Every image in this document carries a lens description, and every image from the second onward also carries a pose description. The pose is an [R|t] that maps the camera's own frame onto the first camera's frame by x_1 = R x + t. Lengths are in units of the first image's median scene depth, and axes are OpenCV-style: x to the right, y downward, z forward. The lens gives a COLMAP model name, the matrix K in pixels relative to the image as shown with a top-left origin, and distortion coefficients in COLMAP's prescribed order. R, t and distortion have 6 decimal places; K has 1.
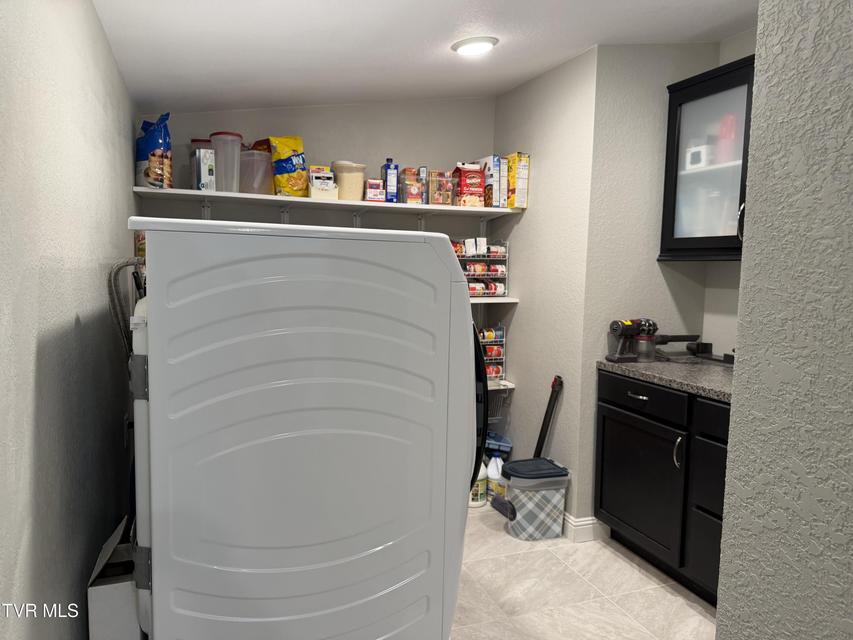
lens RADIAL K [[603.1, 0, 423.1], [0, 603.1, 325.9], [0, 0, 1]] dist [0.029647, -0.038689]
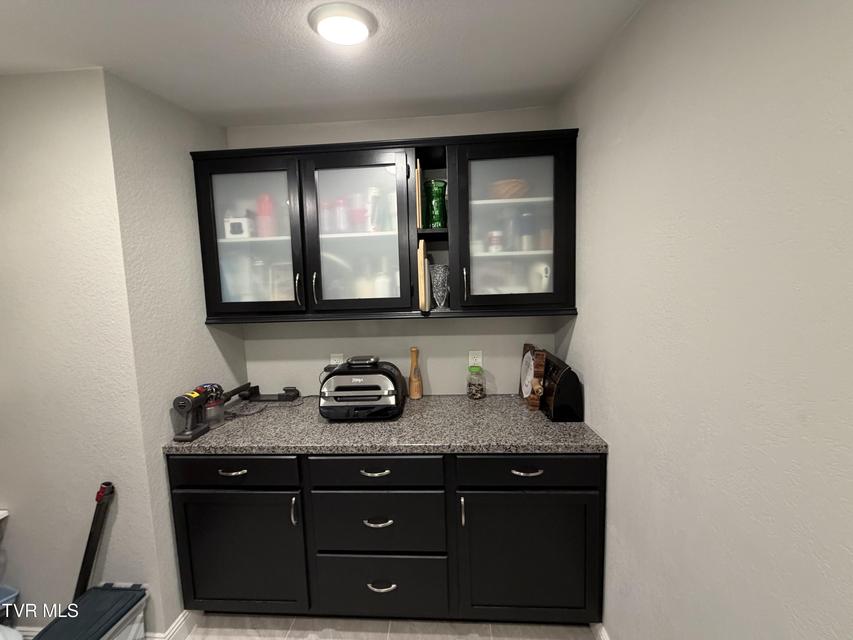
lens RADIAL K [[342.3, 0, 429.7], [0, 342.3, 322.9], [0, 0, 1]] dist [-0.006460, 0.002053]
pose [[0.397199, -0.115562, 0.910428, 0.012239], [0.124269, 0.989676, 0.071406, -0.103494], [-0.909280, 0.084776, 0.407459, 0.421158]]
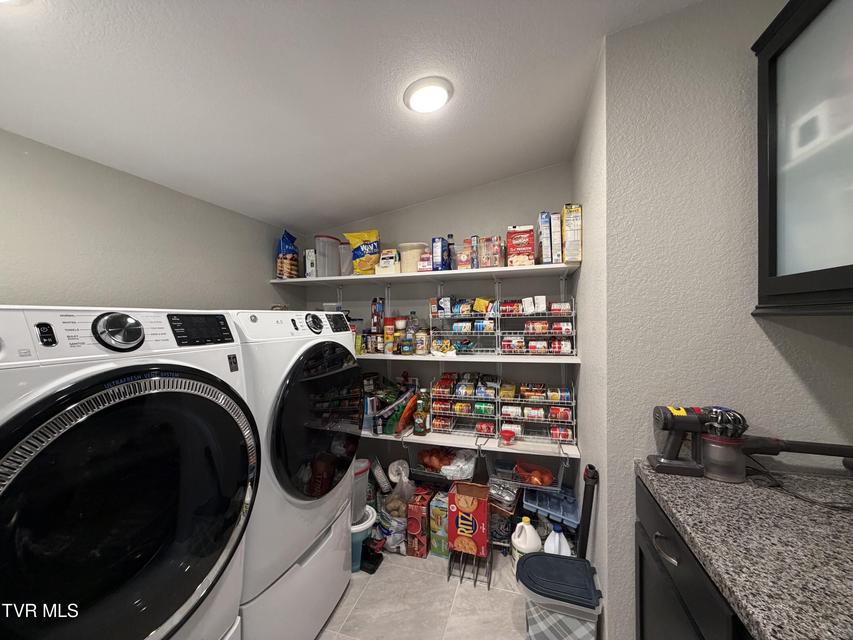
lens RADIAL K [[342.3, 0, 422.5], [0, 342.3, 319.6], [0, 0, 1]] dist [-0.006460, 0.002053]
pose [[0.778845, -0.023723, -0.626767, 0.339886], [-0.036926, 0.995817, -0.083577, -0.060482], [0.626128, 0.088237, 0.774711, 0.509863]]
